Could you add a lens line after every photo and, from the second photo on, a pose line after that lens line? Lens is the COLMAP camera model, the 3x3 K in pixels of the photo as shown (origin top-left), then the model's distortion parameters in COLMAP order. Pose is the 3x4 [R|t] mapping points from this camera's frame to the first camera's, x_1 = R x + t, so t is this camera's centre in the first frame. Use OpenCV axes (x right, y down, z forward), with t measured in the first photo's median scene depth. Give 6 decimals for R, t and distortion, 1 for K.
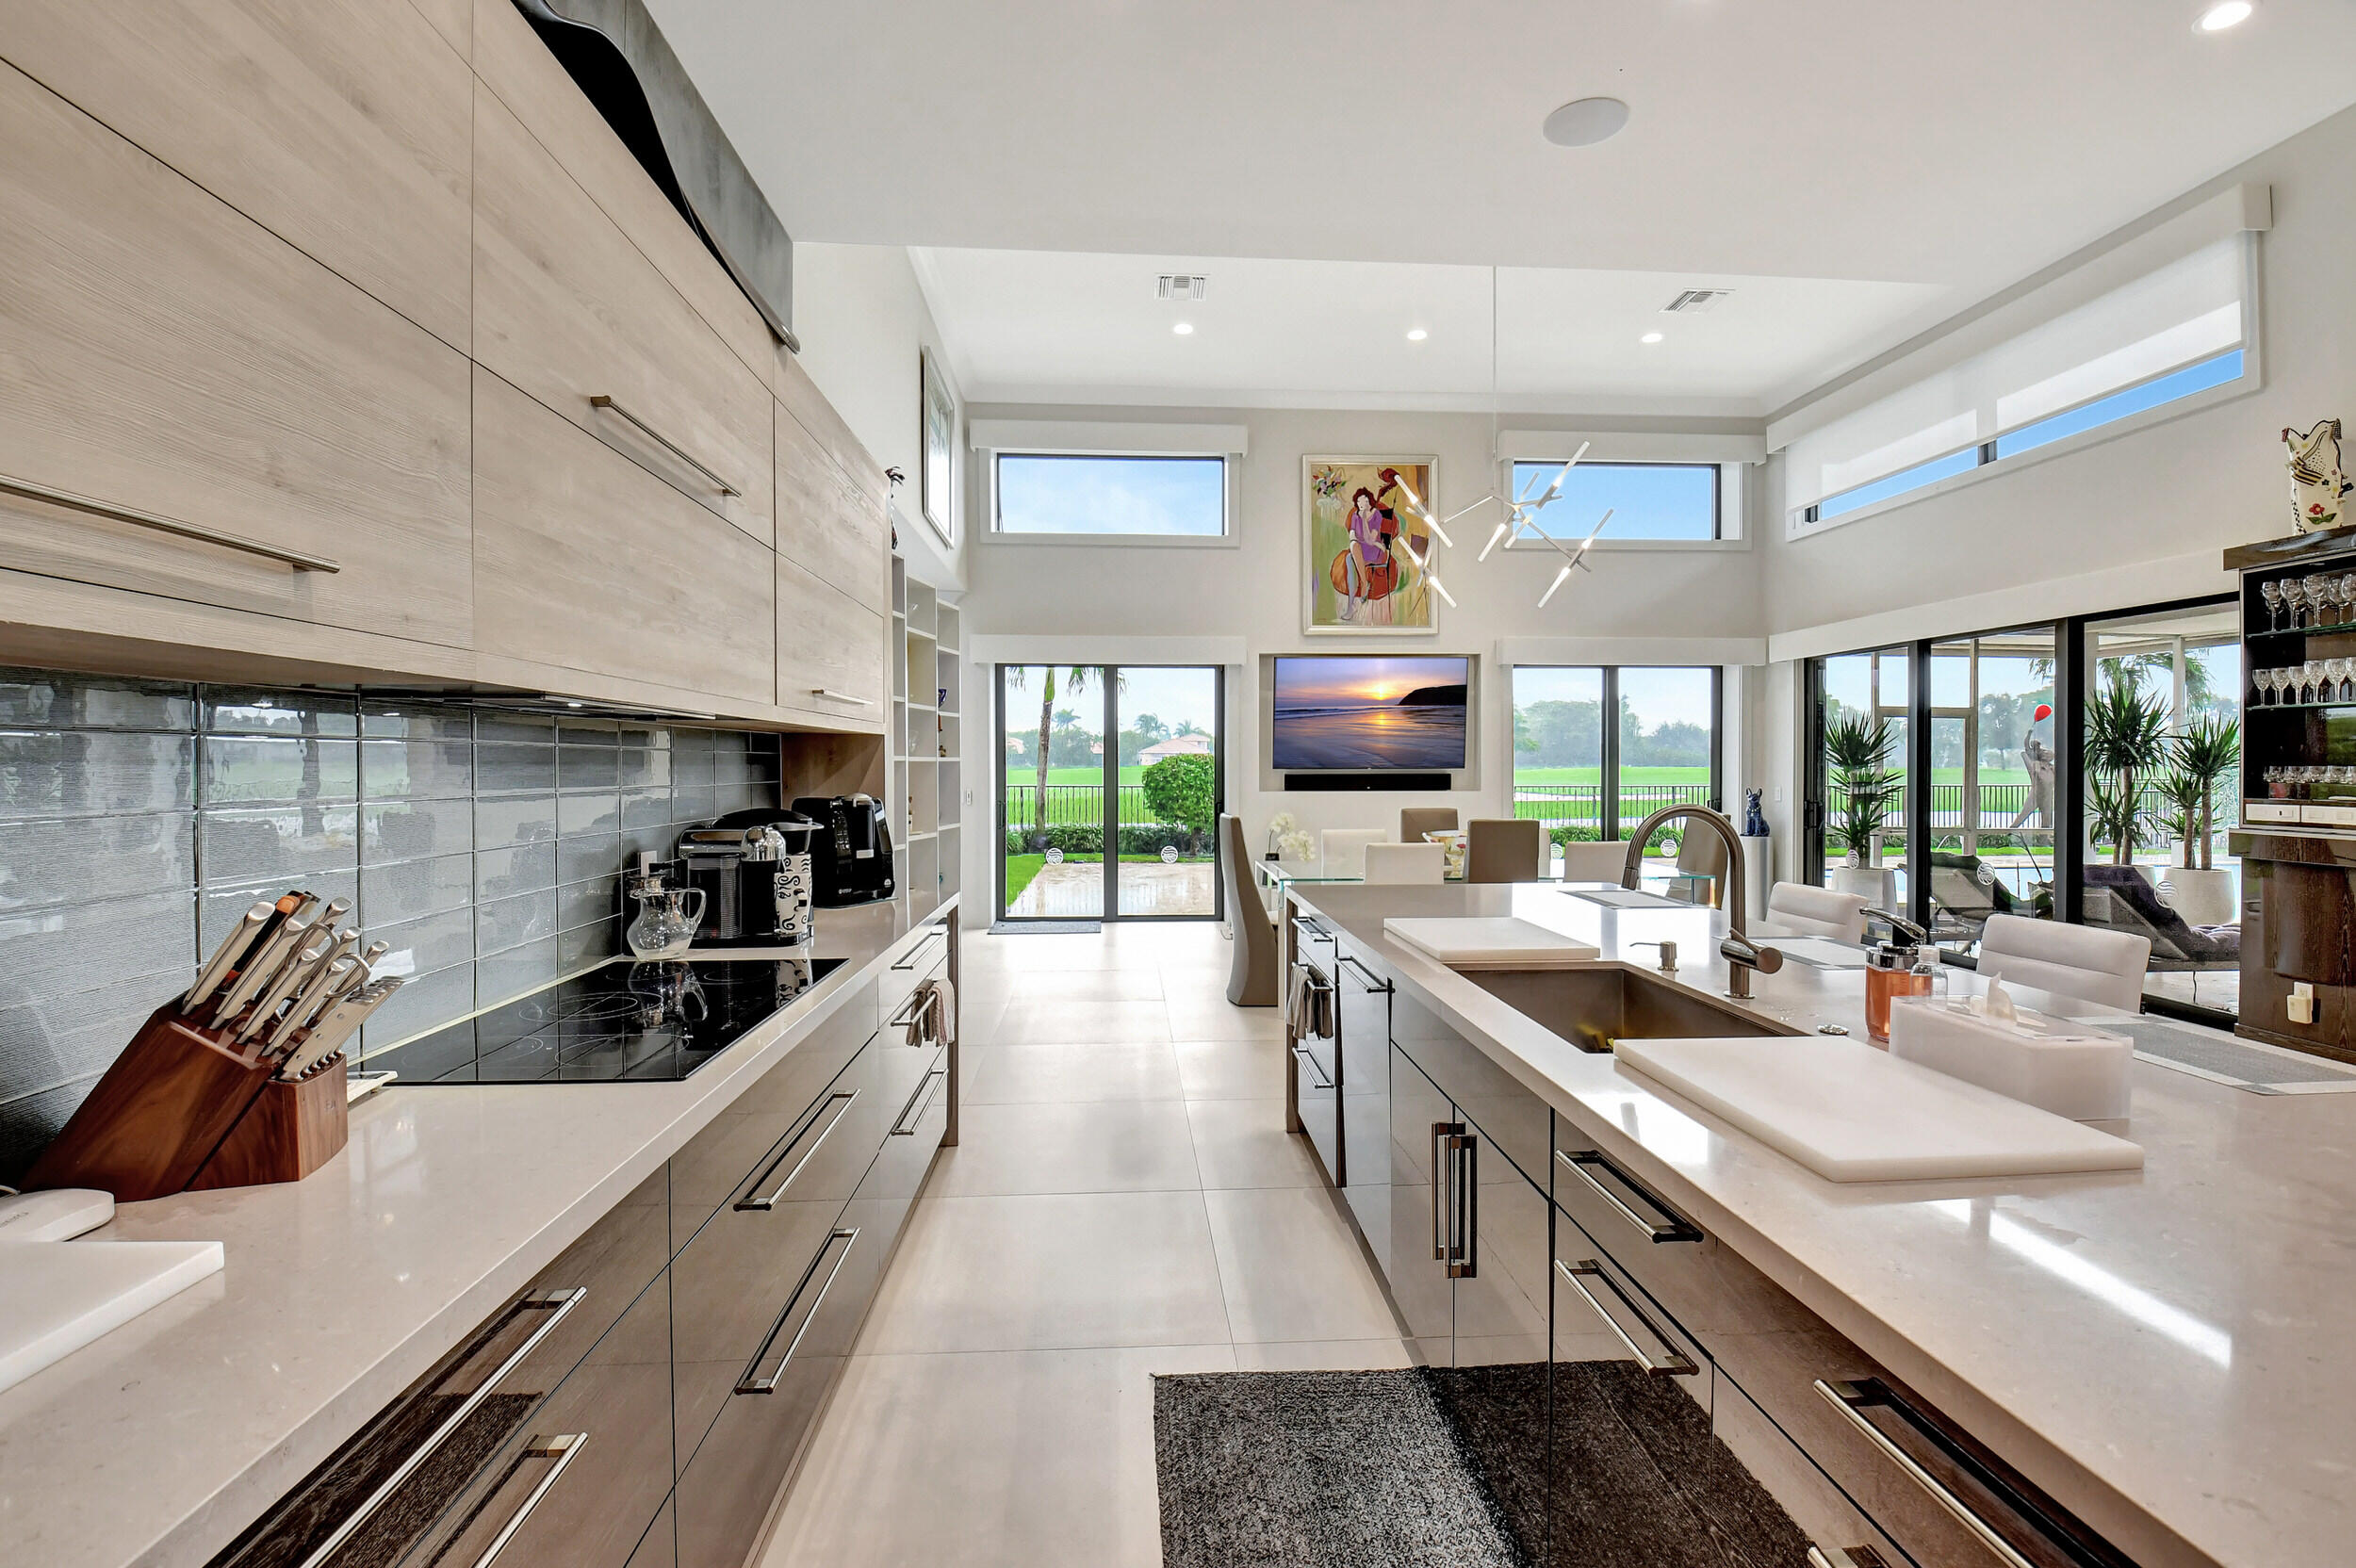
lens RADIAL K [[1053.9, 0, 1176.6], [0, 1053.9, 790.6], [0, 0, 1]] dist [-0.005446, -0.010195]
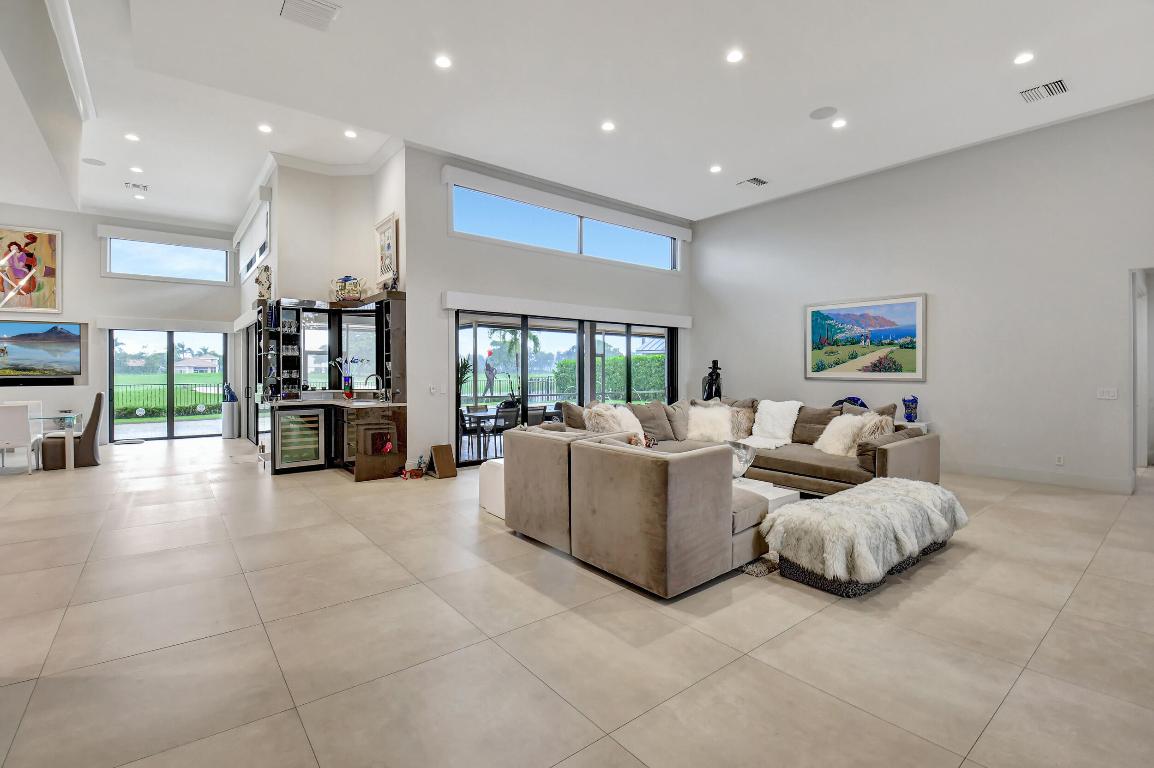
lens RADIAL K [[516.3, 0, 573.5], [0, 516.3, 377.8], [0, 0, 1]] dist [-0.005446, -0.010195]
pose [[0.821931, -0.007710, 0.569535, 0.518859], [0.019042, 0.999721, -0.013946, 0.019074], [-0.569269, 0.022308, 0.821849, -0.453737]]
